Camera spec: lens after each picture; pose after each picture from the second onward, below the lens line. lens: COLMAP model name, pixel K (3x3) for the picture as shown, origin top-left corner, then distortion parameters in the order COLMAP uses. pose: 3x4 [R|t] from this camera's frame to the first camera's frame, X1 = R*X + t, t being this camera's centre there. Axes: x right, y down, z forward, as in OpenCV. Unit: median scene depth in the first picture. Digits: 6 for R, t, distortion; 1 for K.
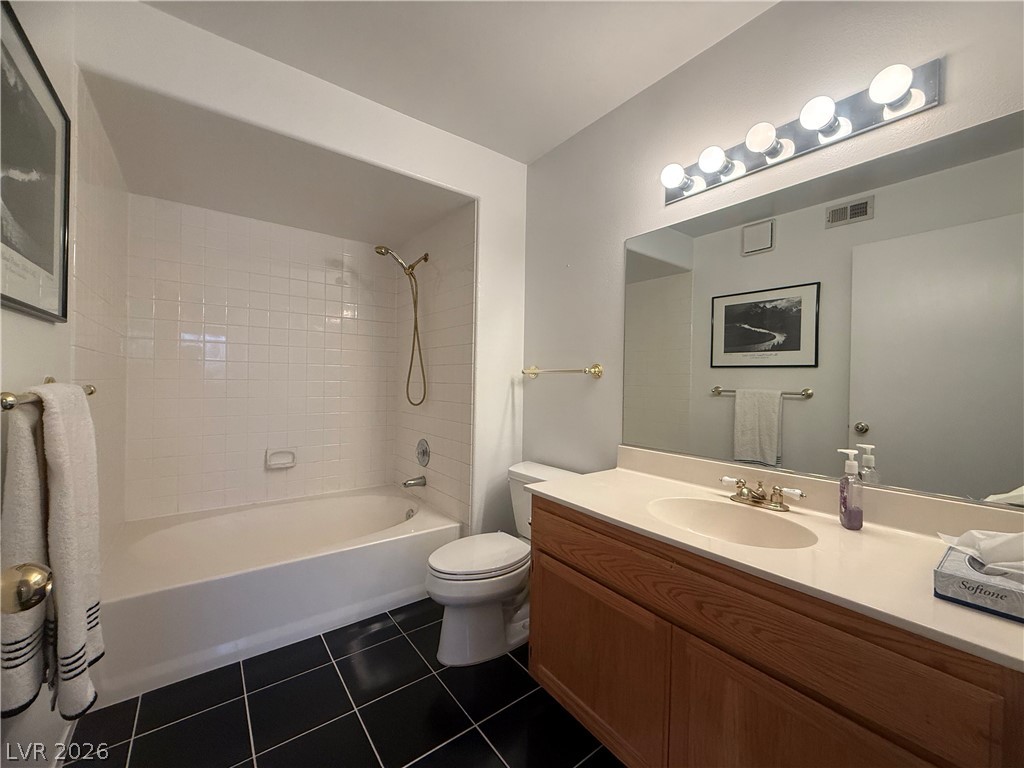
lens RADIAL K [[407.3, 0, 509.2], [0, 407.3, 379.2], [0, 0, 1]] dist [-0.000234, 0.000003]
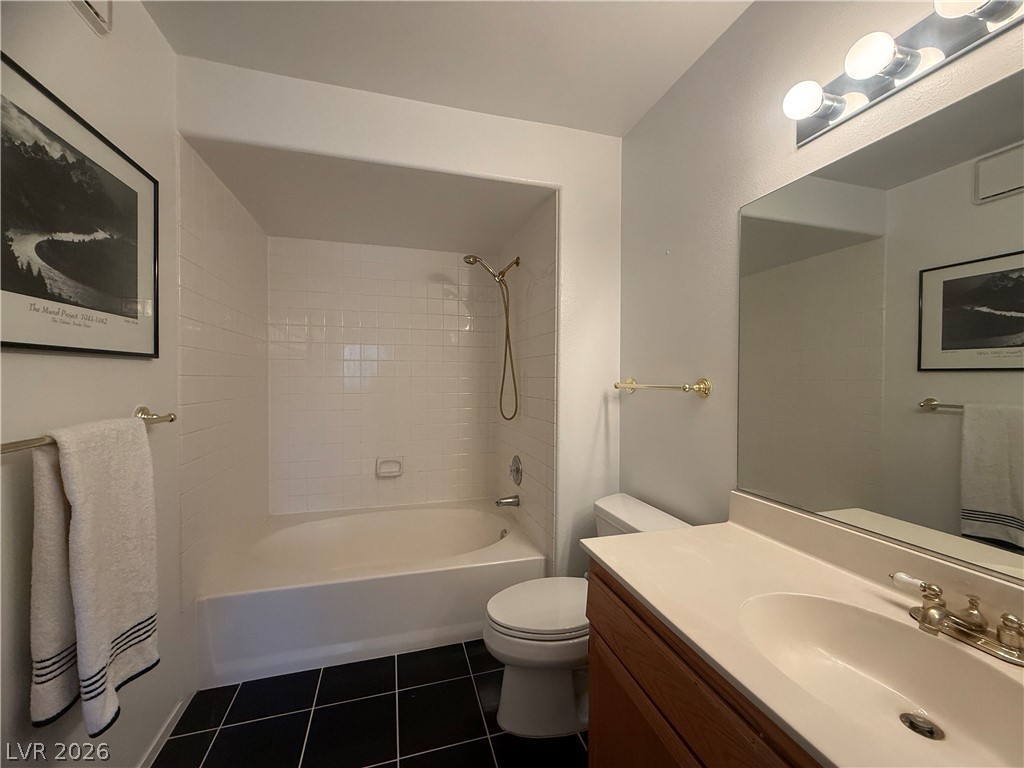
lens RADIAL K [[407.3, 0, 507.9], [0, 407.3, 380.4], [0, 0, 1]] dist [-0.000234, 0.000003]
pose [[0.934954, -0.010974, -0.354600, 0.126371], [0.012431, 0.999921, 0.001831, -0.034432], [0.354552, -0.006120, 0.935016, 0.142880]]
